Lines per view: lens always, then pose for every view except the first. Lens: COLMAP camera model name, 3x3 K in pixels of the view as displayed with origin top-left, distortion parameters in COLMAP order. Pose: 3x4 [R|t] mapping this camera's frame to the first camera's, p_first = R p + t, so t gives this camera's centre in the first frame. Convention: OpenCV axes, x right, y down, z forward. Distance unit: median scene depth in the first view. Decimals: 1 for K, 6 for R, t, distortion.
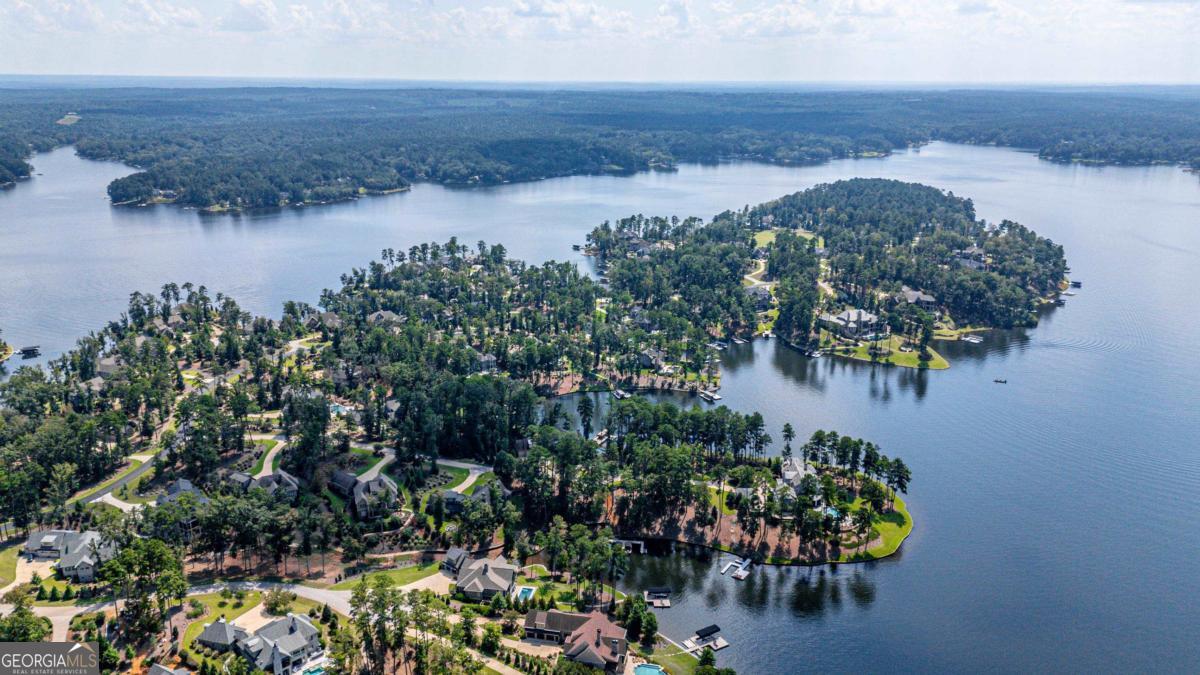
lens RADIAL K [[882.9, 0, 602.1], [0, 882.9, 333.2], [0, 0, 1]] dist [0.060185, -0.055276]
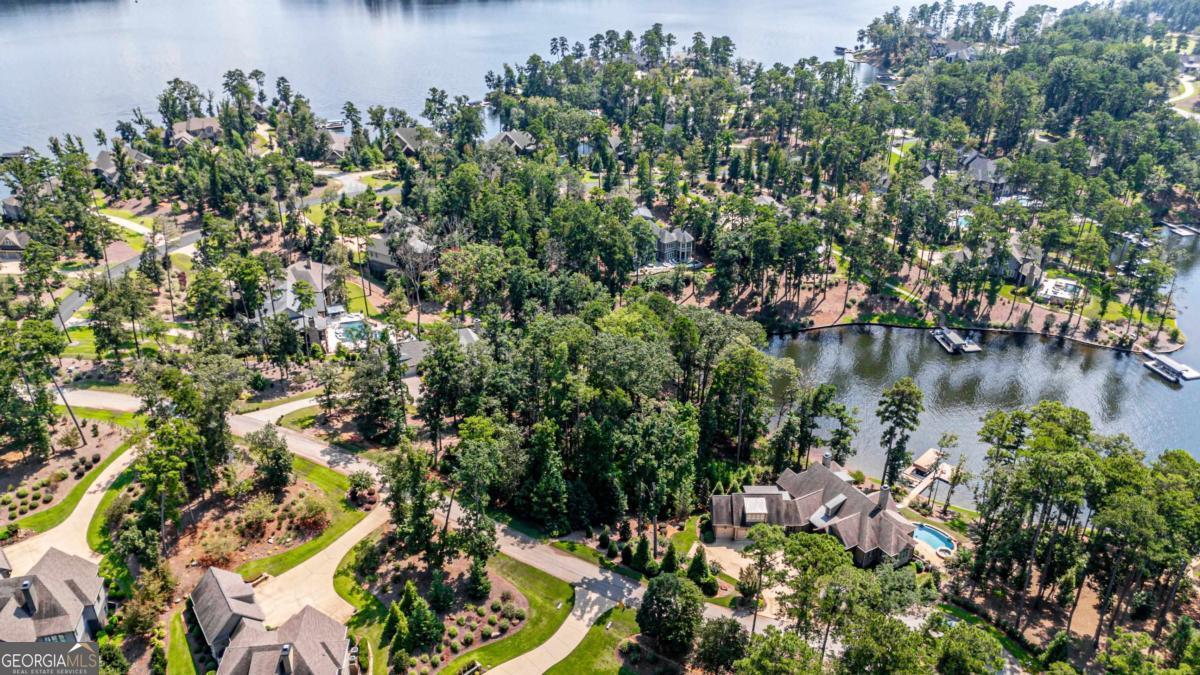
lens RADIAL K [[882.9, 0, 601.4], [0, 882.9, 332.7], [0, 0, 1]] dist [0.060185, -0.055276]
pose [[0.967811, 0.108493, -0.227094, -0.046391], [-0.063850, 0.978638, 0.195426, -0.013305], [0.243445, -0.174635, 0.954063, 0.458352]]
